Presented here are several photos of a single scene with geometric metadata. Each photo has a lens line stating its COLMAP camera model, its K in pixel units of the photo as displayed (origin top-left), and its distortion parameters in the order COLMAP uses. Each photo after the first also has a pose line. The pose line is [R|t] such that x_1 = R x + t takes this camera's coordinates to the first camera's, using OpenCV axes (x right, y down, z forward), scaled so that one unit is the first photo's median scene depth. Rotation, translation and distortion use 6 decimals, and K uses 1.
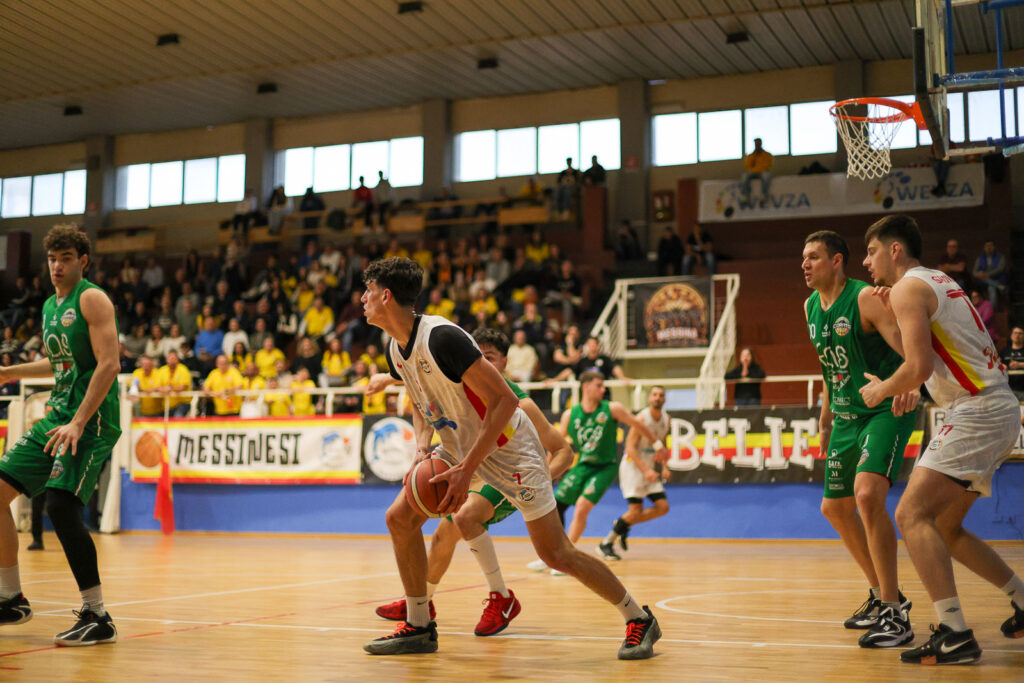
lens RADIAL K [[1453.4, 0, 512.0], [0, 1453.4, 341.5], [0, 0, 1]] dist [-0.158366, 0.014054]
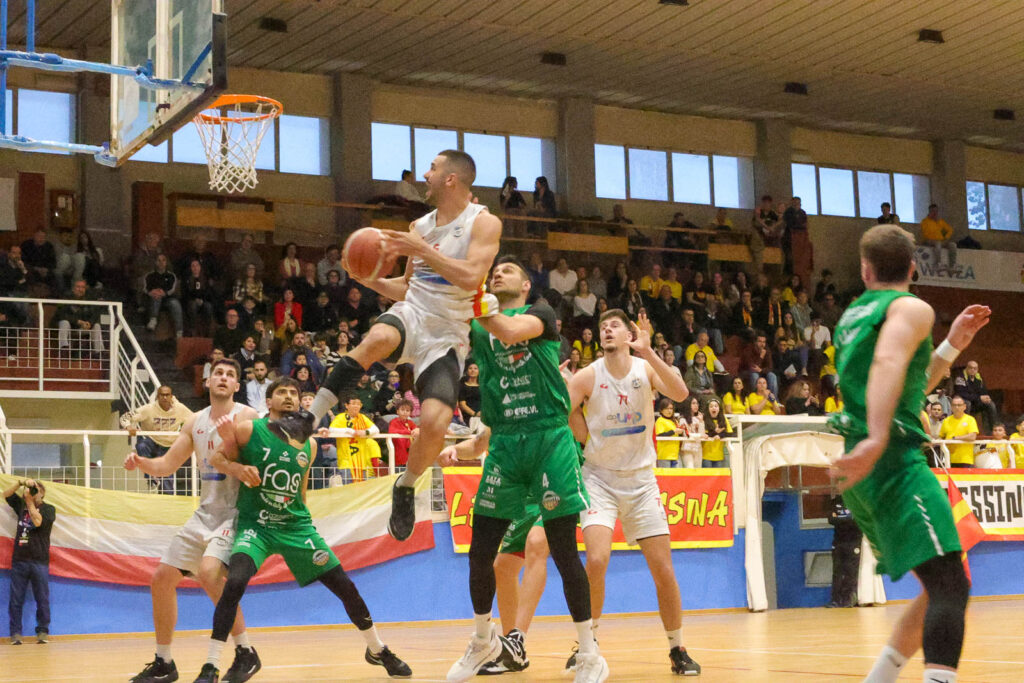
lens RADIAL K [[1767.7, 0, 512.0], [0, 1767.7, 341.5], [0, 0, 1]] dist [-0.111598, 0.135257]
pose [[0.680259, 0.073643, 0.729263, -1.187427], [-0.052370, 0.997280, -0.051857, 0.044705], [-0.731099, -0.002916, 0.682265, 0.457528]]
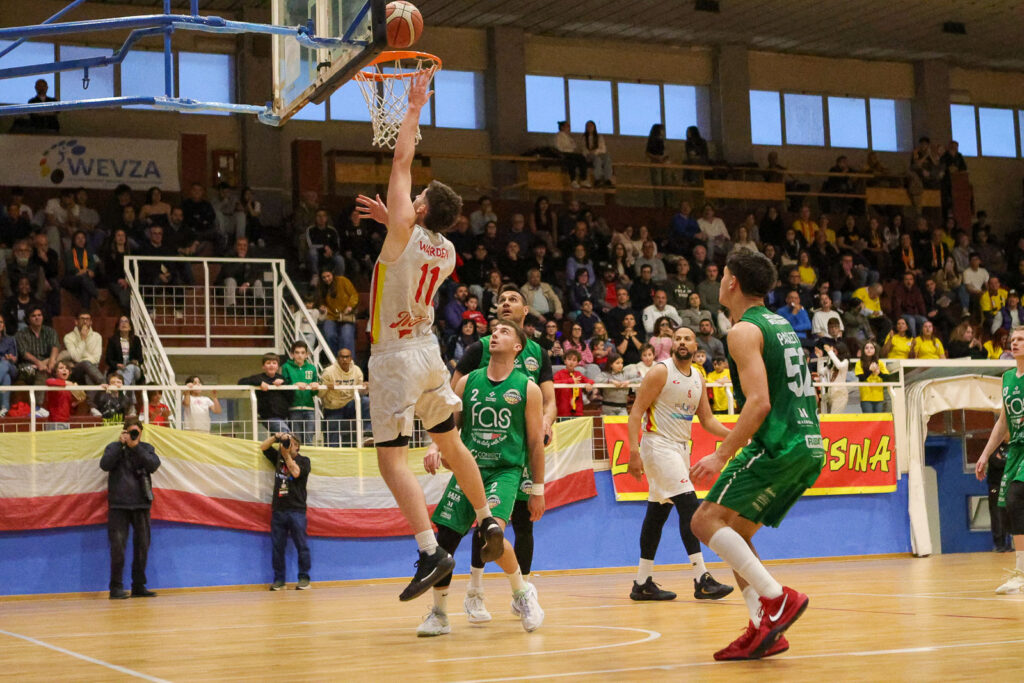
lens RADIAL K [[1758.7, 0, 512.0], [0, 1758.7, 341.5], [0, 0, 1]] dist [-0.061761, -0.070668]
pose [[0.741285, 0.040503, 0.669967, -1.192197], [-0.036871, 0.999128, -0.019607, 0.044909], [-0.670177, -0.010168, 0.742132, 0.459196]]
